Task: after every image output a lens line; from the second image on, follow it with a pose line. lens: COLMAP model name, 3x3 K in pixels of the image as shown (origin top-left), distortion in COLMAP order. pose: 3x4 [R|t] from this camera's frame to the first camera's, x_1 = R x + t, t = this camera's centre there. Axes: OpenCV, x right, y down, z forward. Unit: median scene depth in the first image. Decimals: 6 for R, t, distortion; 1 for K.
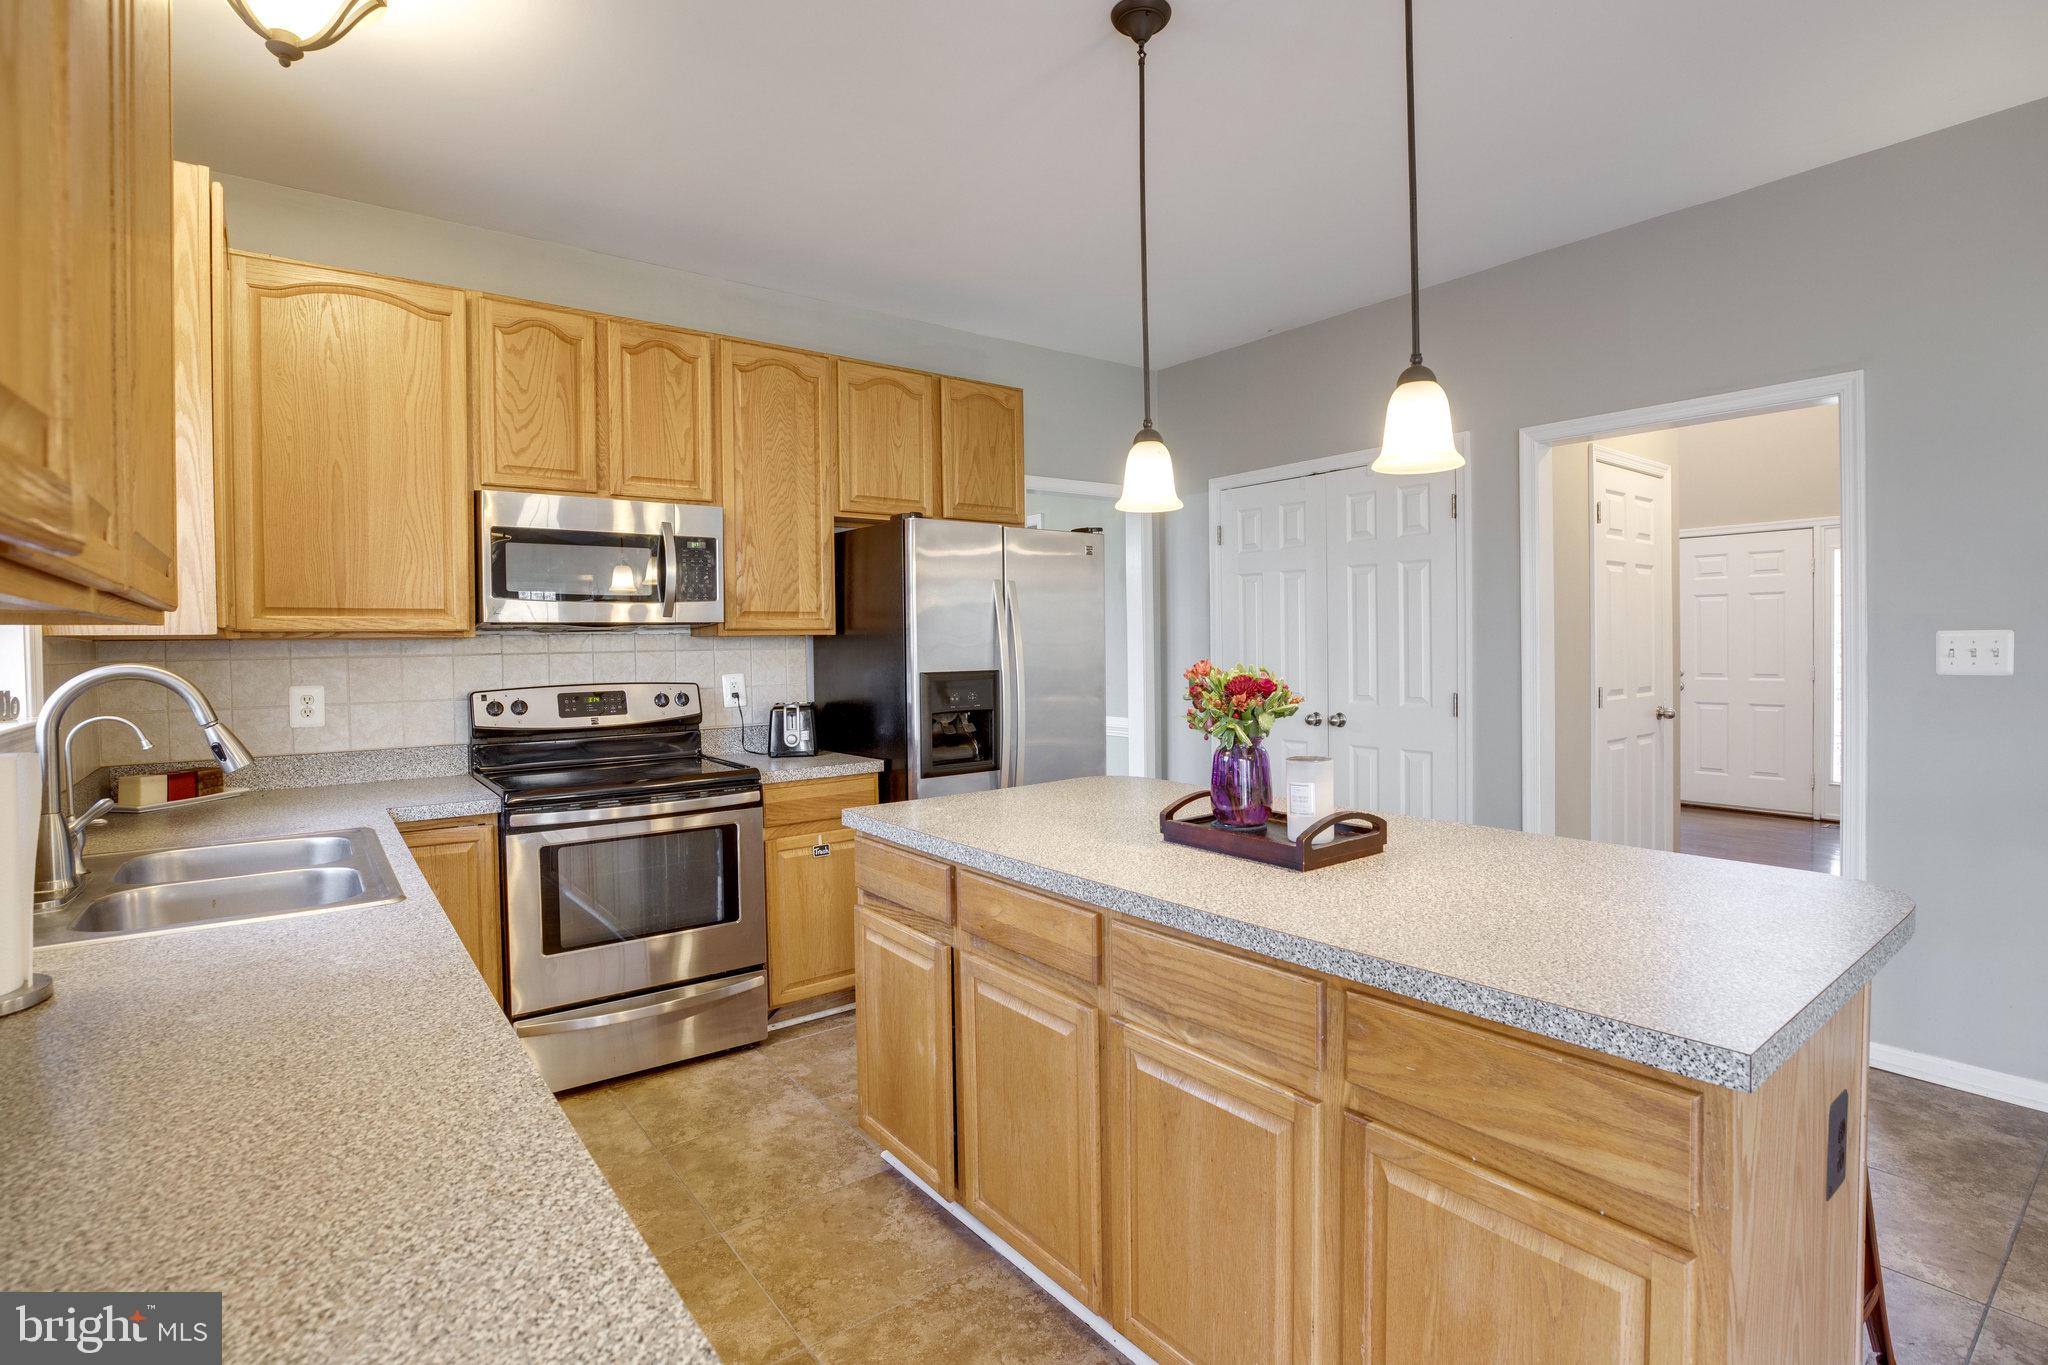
lens RADIAL K [[954.8, 0, 1022.6], [0, 954.8, 667.7], [0, 0, 1]] dist [-0.035175, 0.000925]
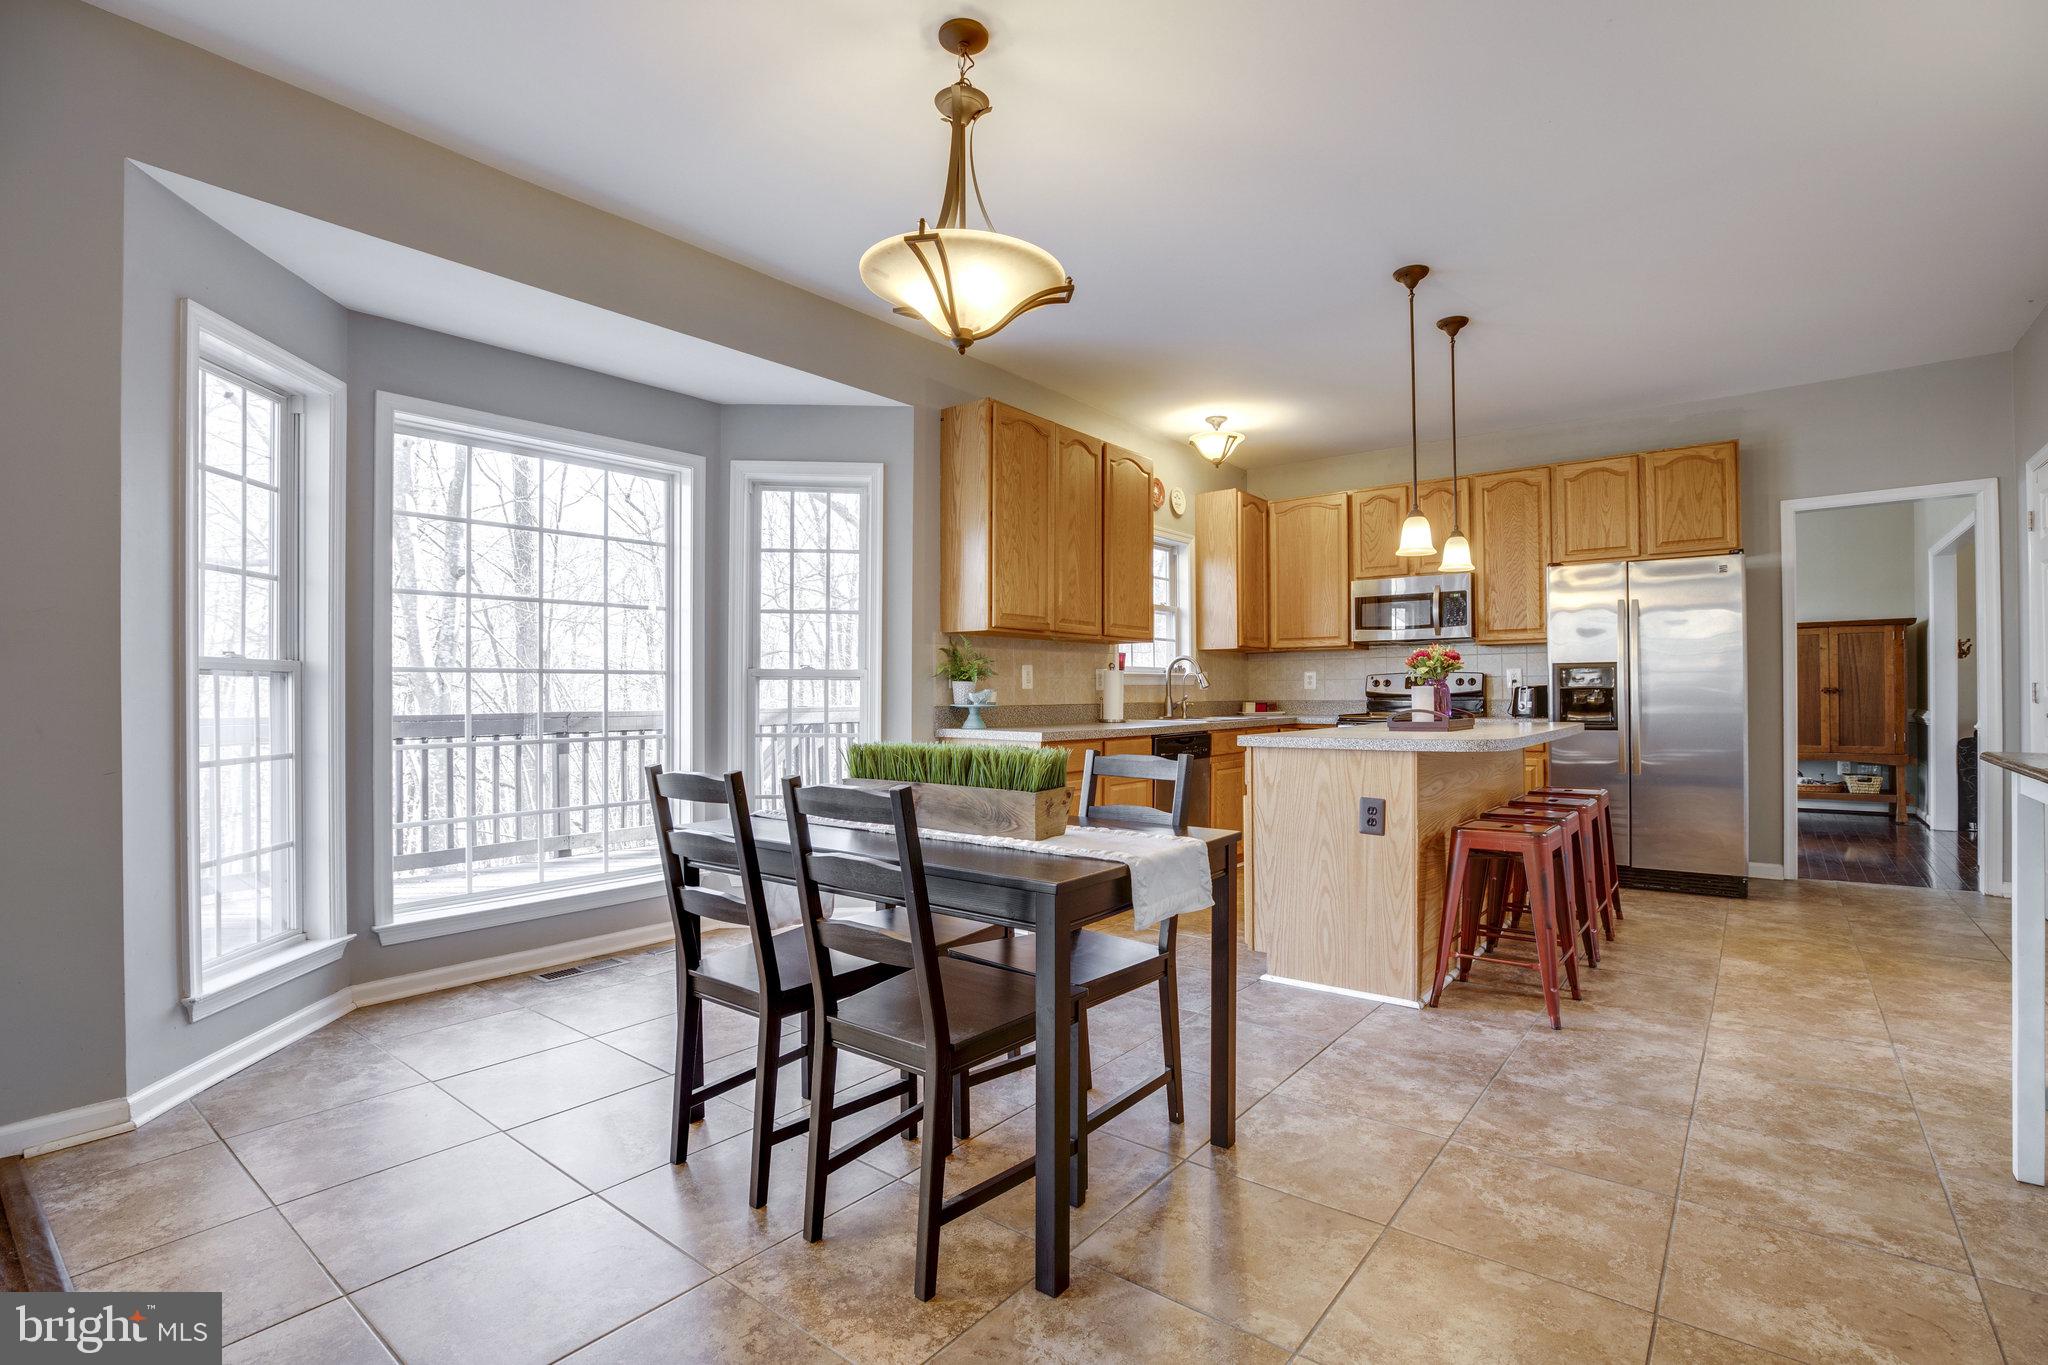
lens RADIAL K [[954.8, 0, 1021.5], [0, 954.8, 690.5], [0, 0, 1]] dist [-0.035175, 0.000925]
pose [[0.248454, 0.008439, -0.968607, 1.152842], [-0.022534, 0.999742, 0.002931, 0.064190], [0.968382, 0.021098, 0.248580, -0.245142]]
